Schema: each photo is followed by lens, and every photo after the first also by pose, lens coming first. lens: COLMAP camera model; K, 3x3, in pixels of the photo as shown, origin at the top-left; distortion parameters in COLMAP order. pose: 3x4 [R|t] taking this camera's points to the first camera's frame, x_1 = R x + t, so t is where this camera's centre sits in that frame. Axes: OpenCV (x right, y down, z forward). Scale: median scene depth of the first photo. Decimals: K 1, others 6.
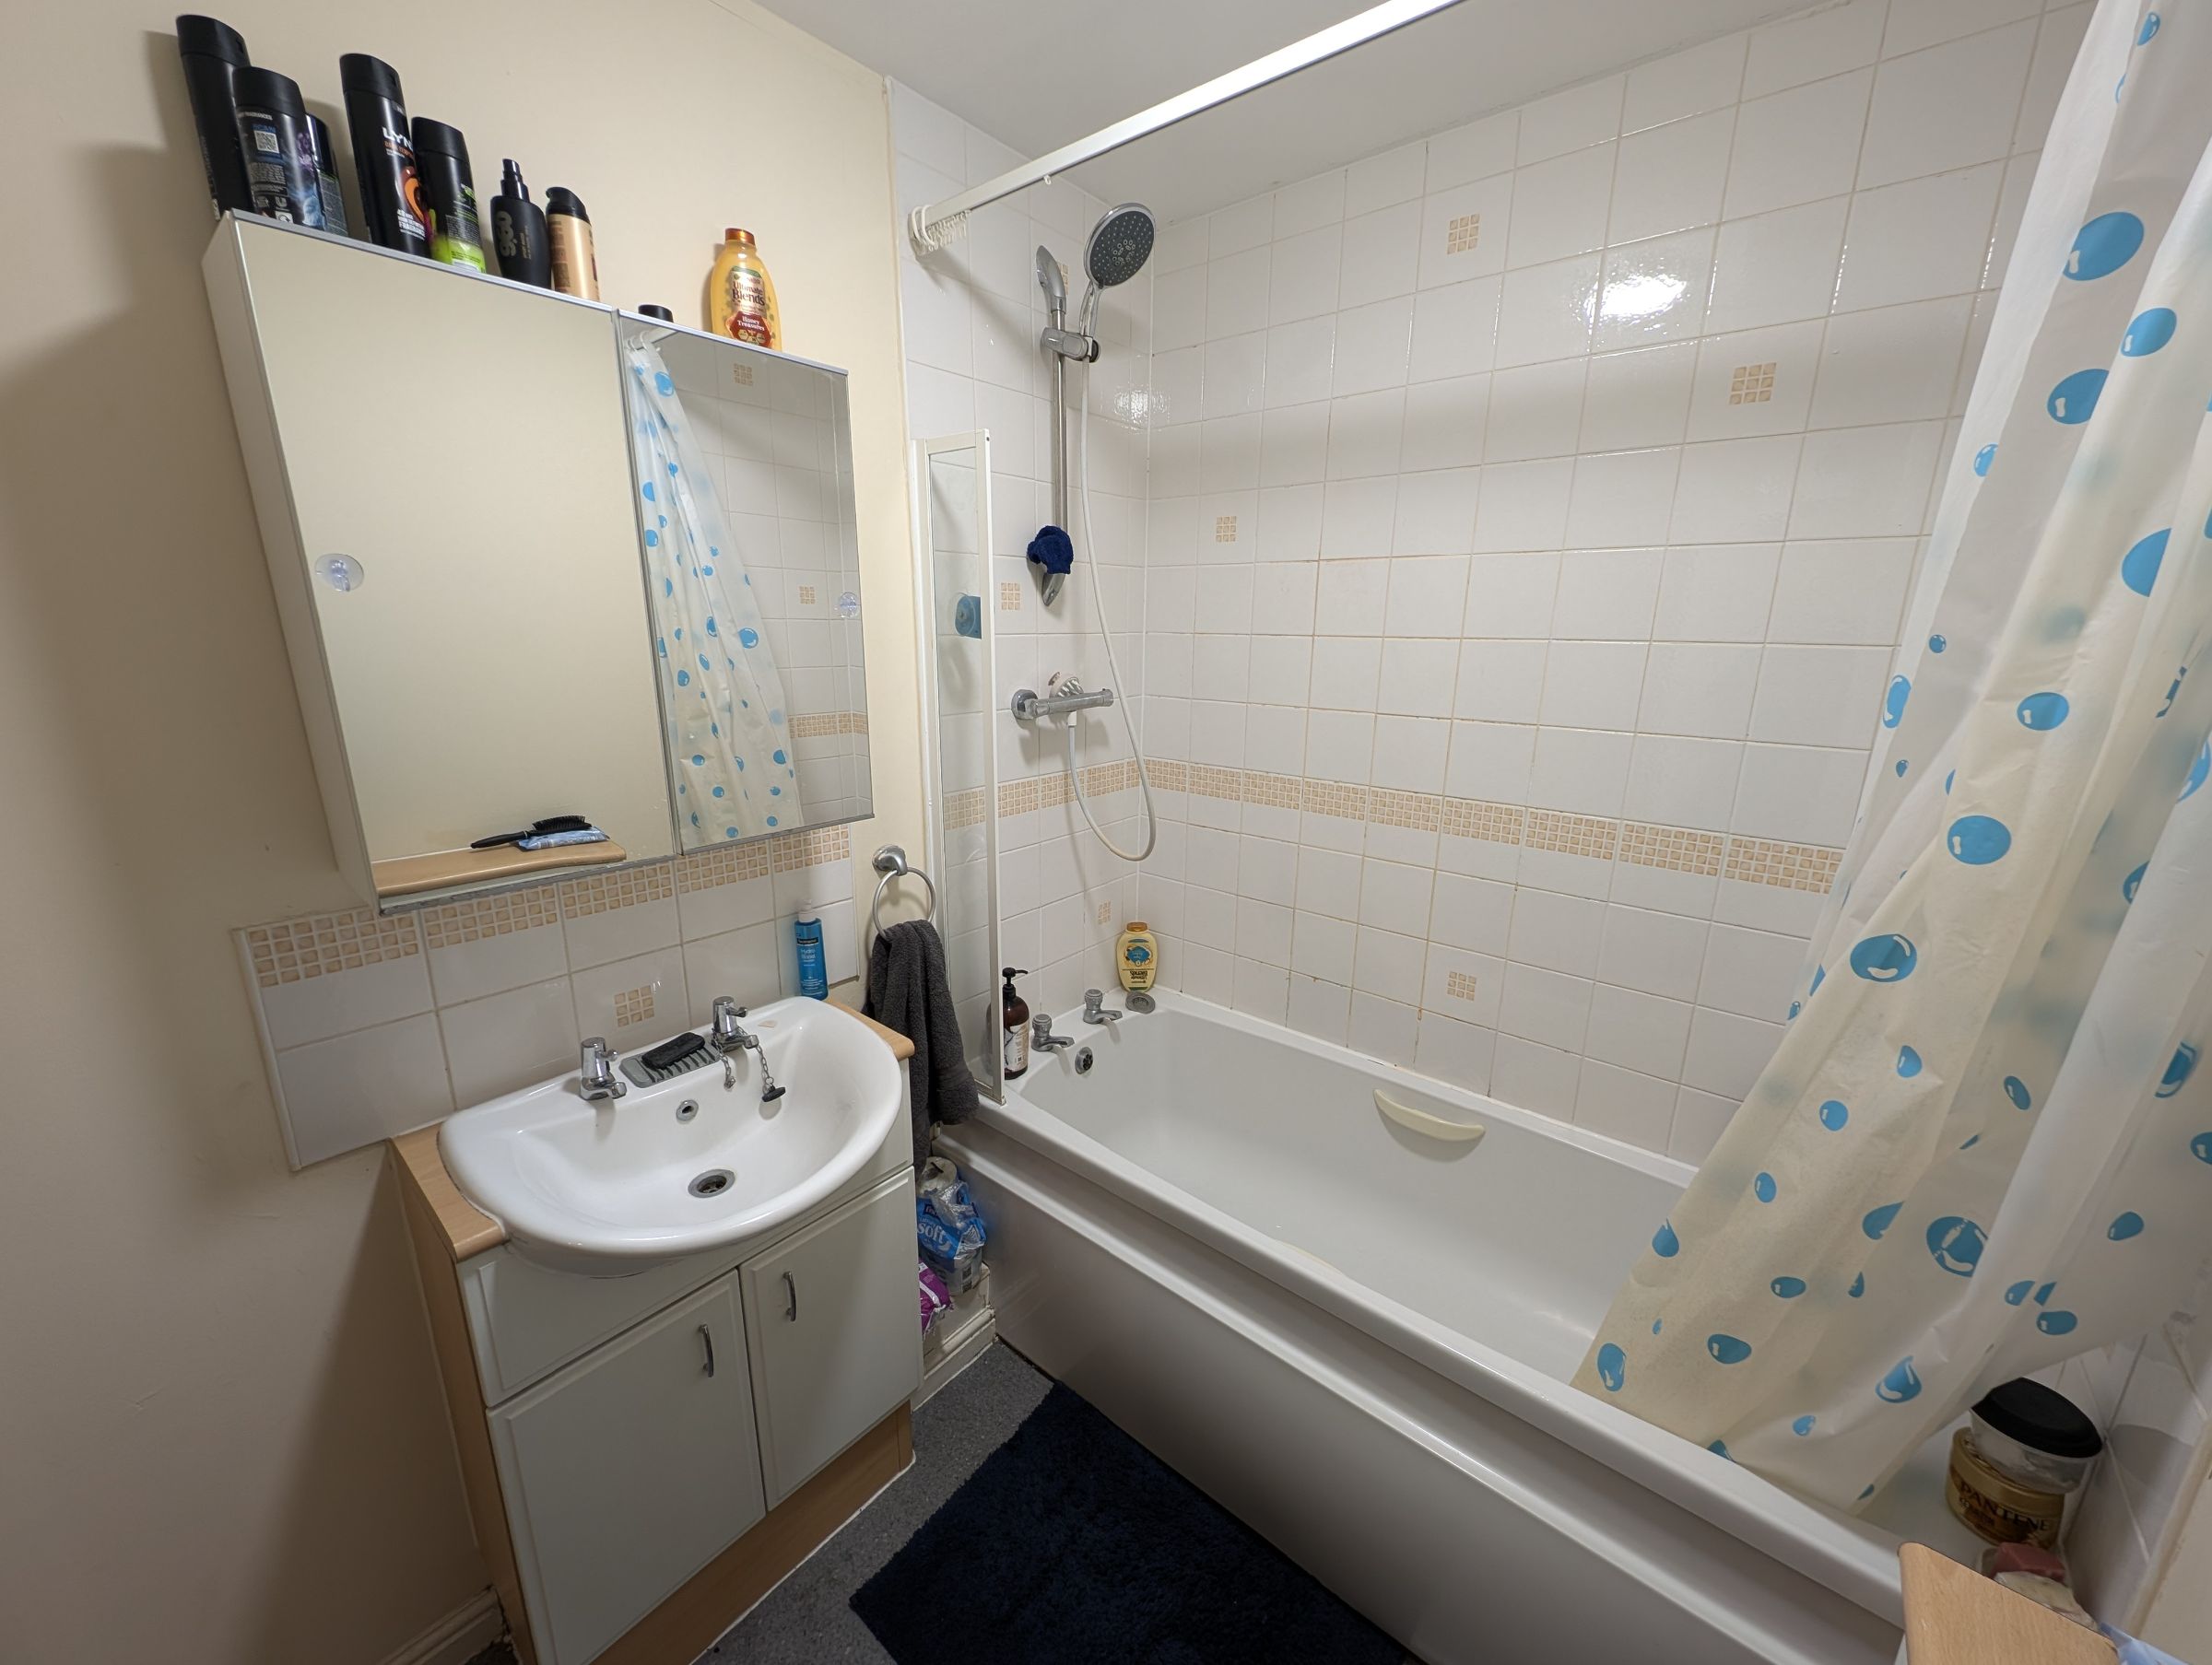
lens RADIAL K [[844.3, 0, 1110.7], [0, 844.3, 832.0], [0, 0, 1]] dist [0.004069, -0.001282]
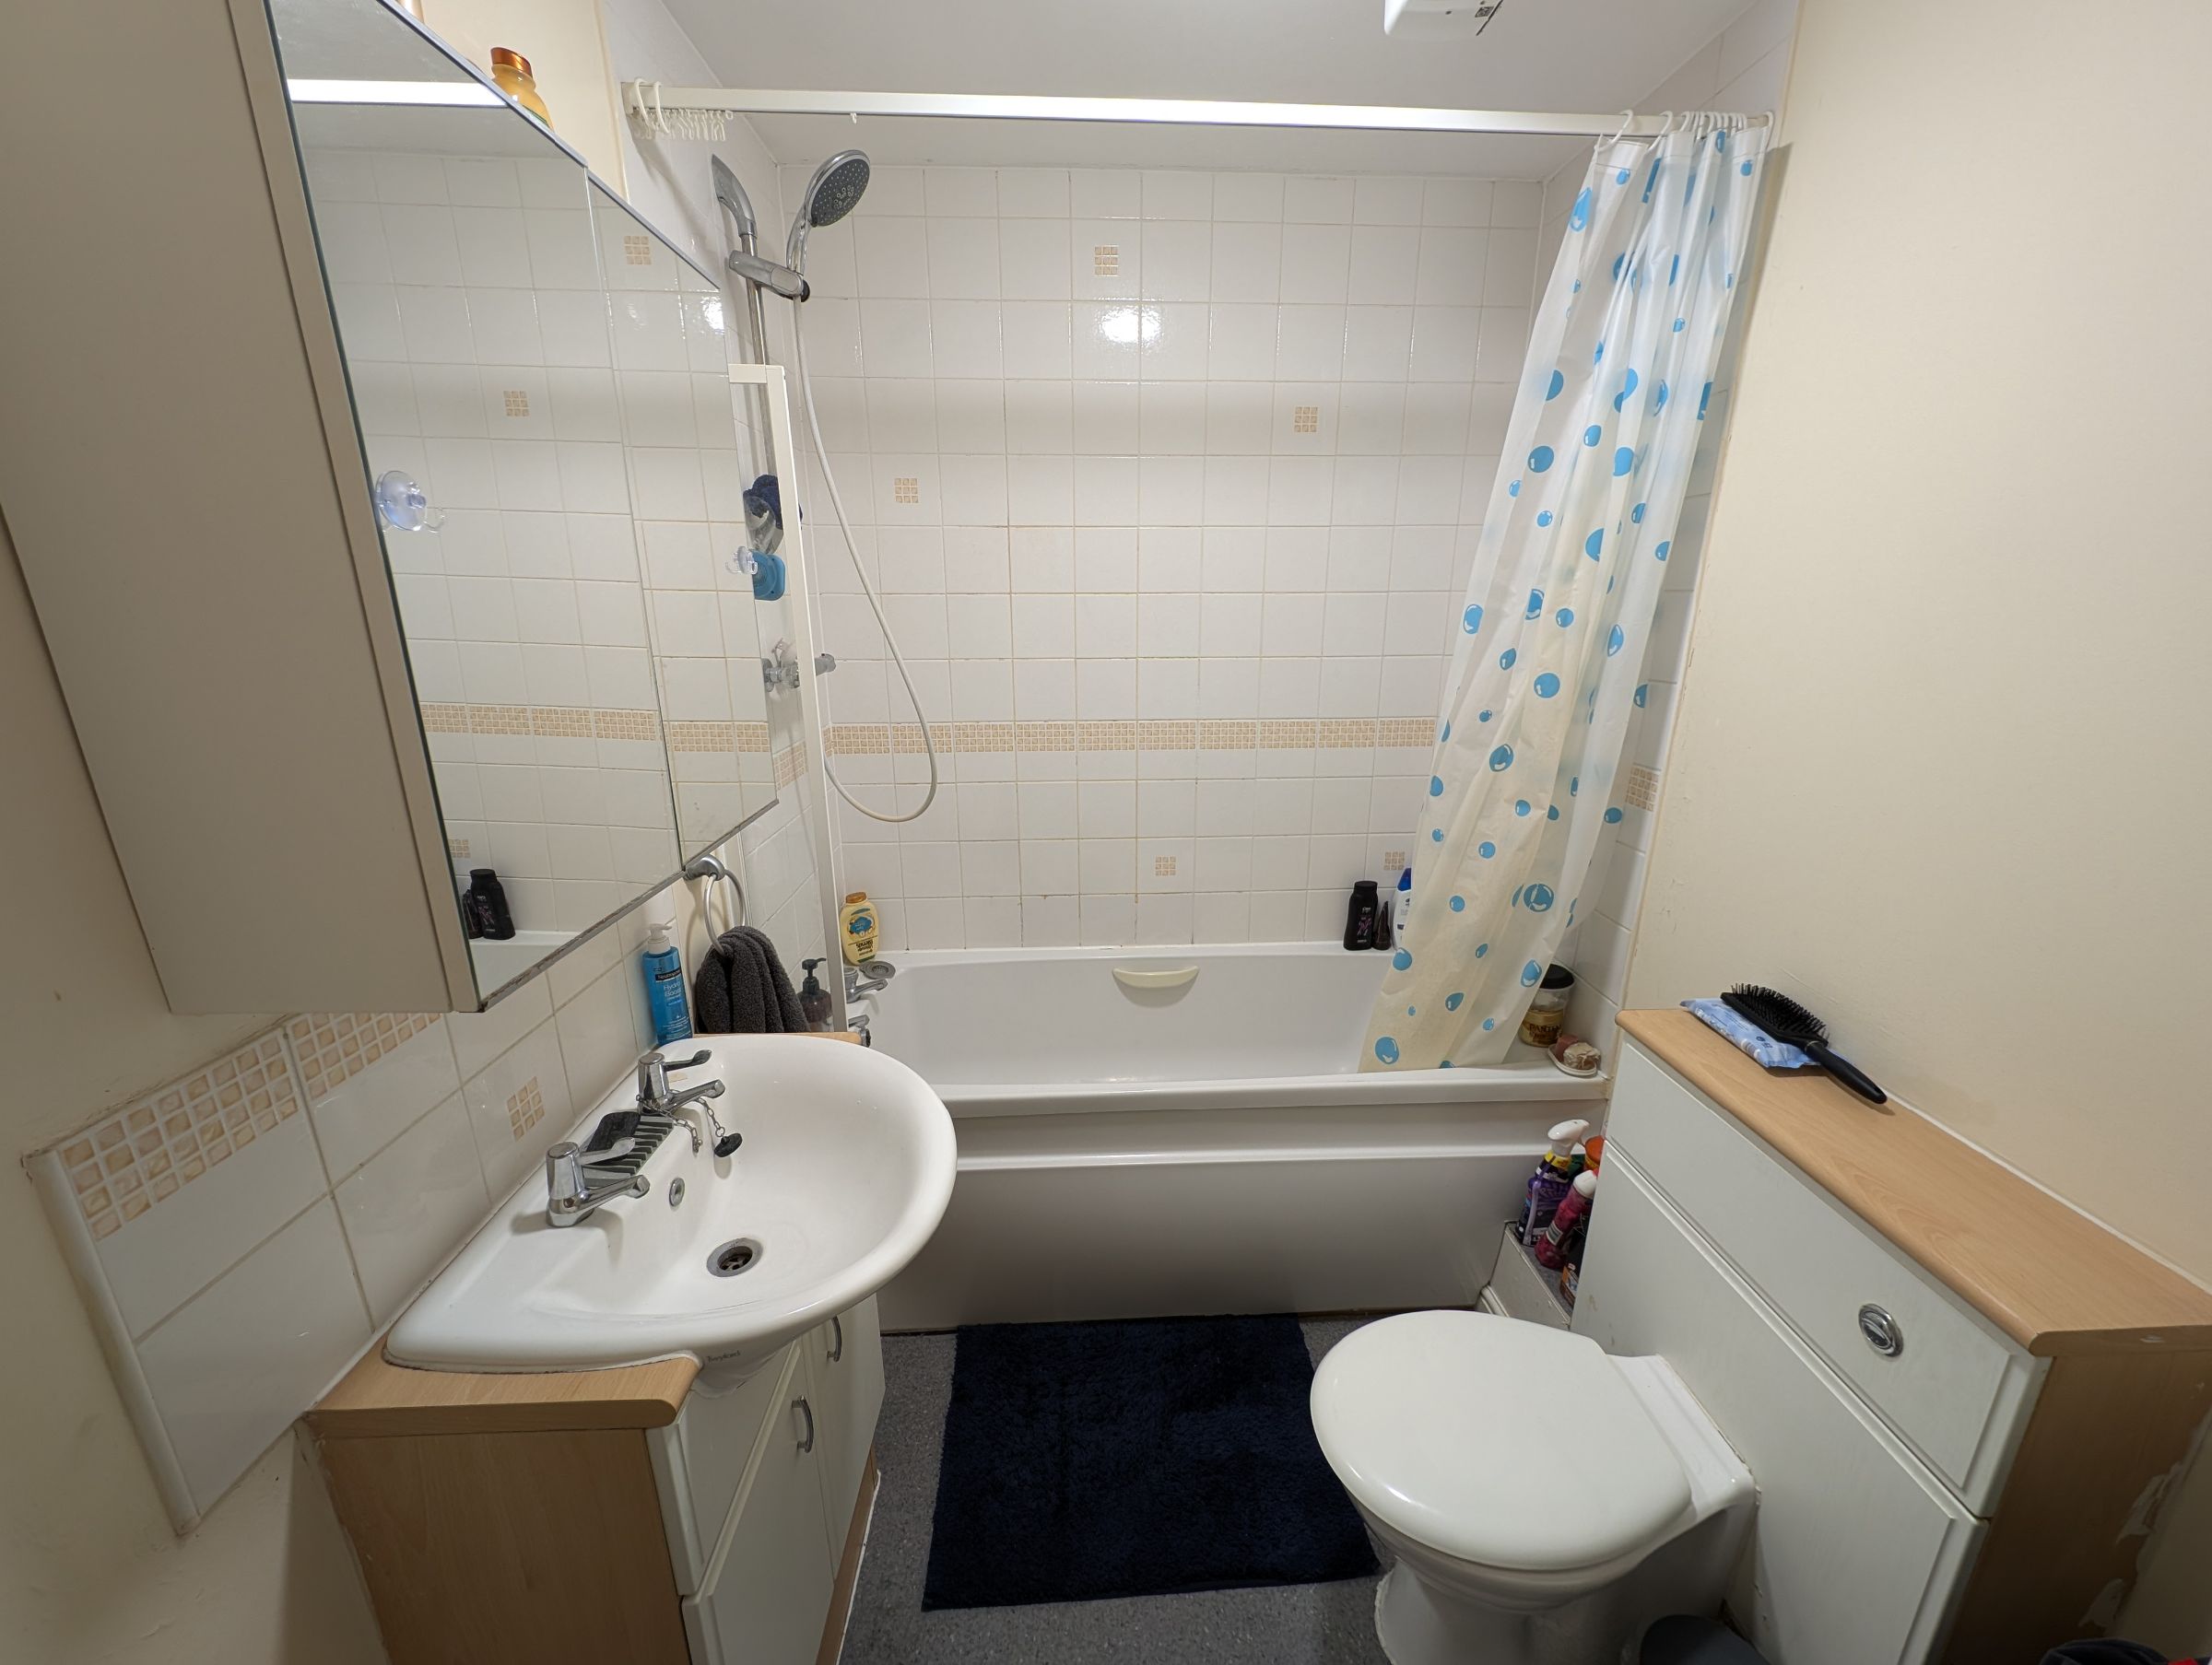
lens RADIAL K [[844.3, 0, 1117.3], [0, 844.3, 833.7], [0, 0, 1]] dist [0.004069, -0.001282]
pose [[0.738955, -0.198363, 0.643892, -0.550009], [0.172812, 0.979509, 0.103431, -0.014646], [-0.651215, 0.034842, 0.758093, 0.087332]]
